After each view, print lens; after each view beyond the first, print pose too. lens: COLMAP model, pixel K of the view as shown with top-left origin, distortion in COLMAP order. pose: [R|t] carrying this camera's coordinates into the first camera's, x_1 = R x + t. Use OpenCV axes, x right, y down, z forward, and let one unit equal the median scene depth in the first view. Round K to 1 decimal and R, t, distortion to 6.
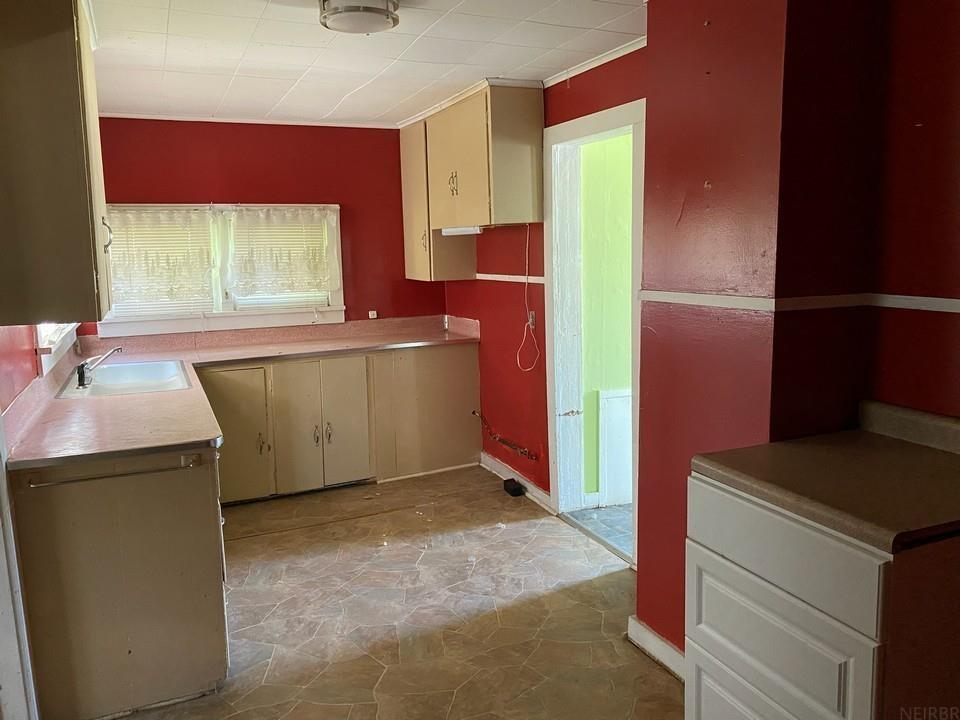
lens RADIAL K [[736.3, 0, 481.6], [0, 736.3, 354.4], [0, 0, 1]] dist [0.024765, -0.013375]
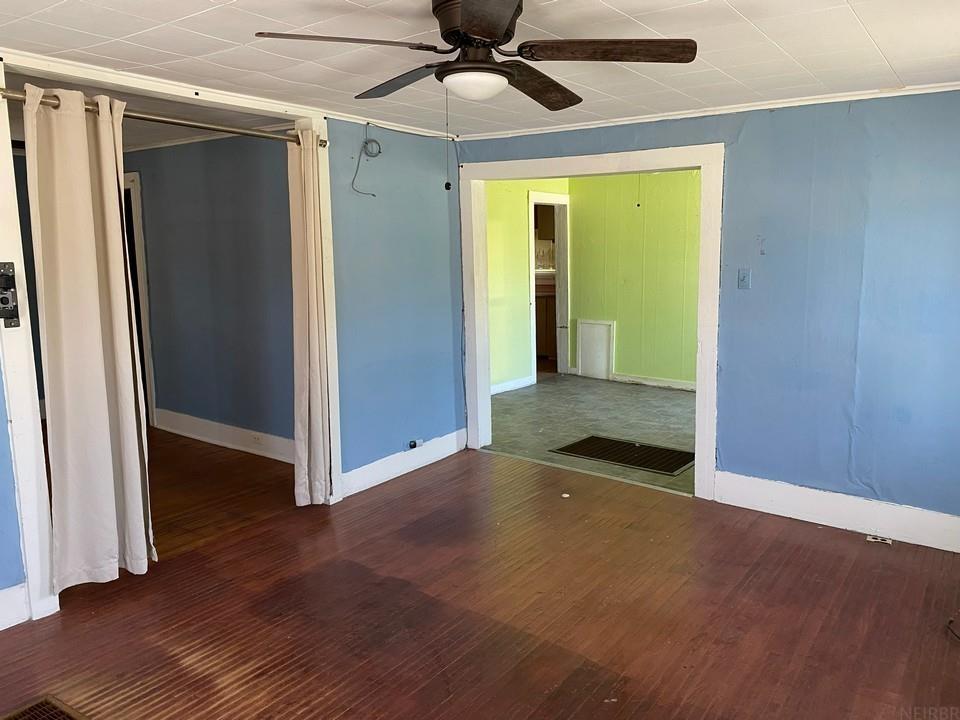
lens RADIAL K [[736.3, 0, 476.3], [0, 736.3, 360.1], [0, 0, 1]] dist [0.024765, -0.013375]
pose [[0.488966, 0.143542, -0.860411, 1.647941], [-0.125880, 0.987655, 0.093233, 0.004074], [0.863172, 0.062721, 0.500999, -0.268332]]
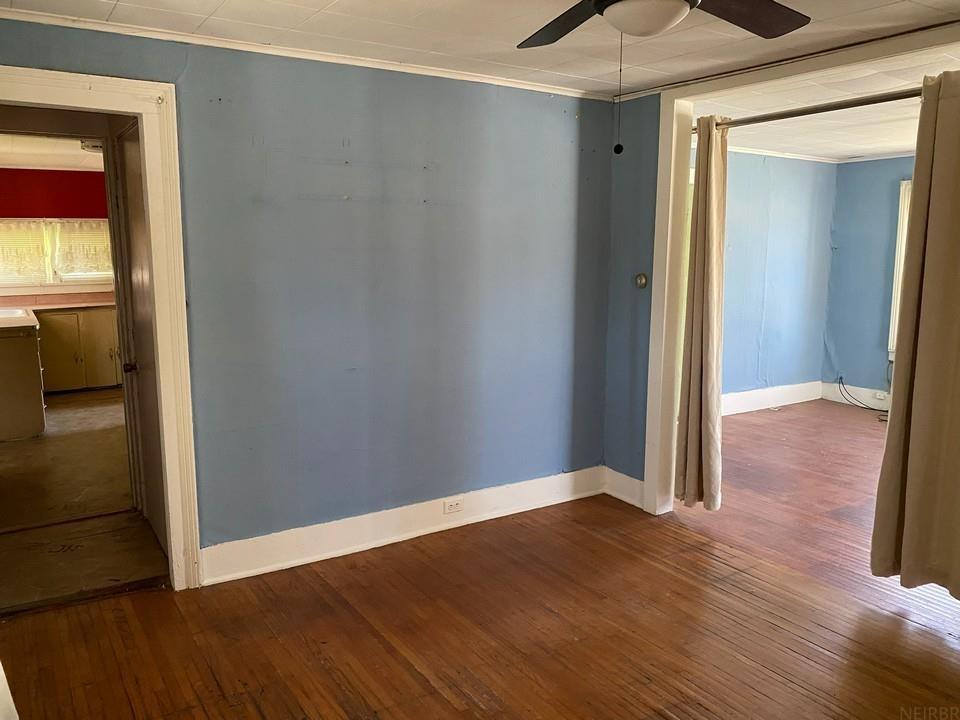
lens RADIAL K [[736.3, 0, 474.4], [0, 736.3, 360.8], [0, 0, 1]] dist [0.024765, -0.013375]
pose [[0.990138, -0.010872, 0.139671, 0.366953], [0.008869, 0.999849, 0.014951, 0.104647], [-0.139812, -0.013565, 0.990085, -0.817712]]
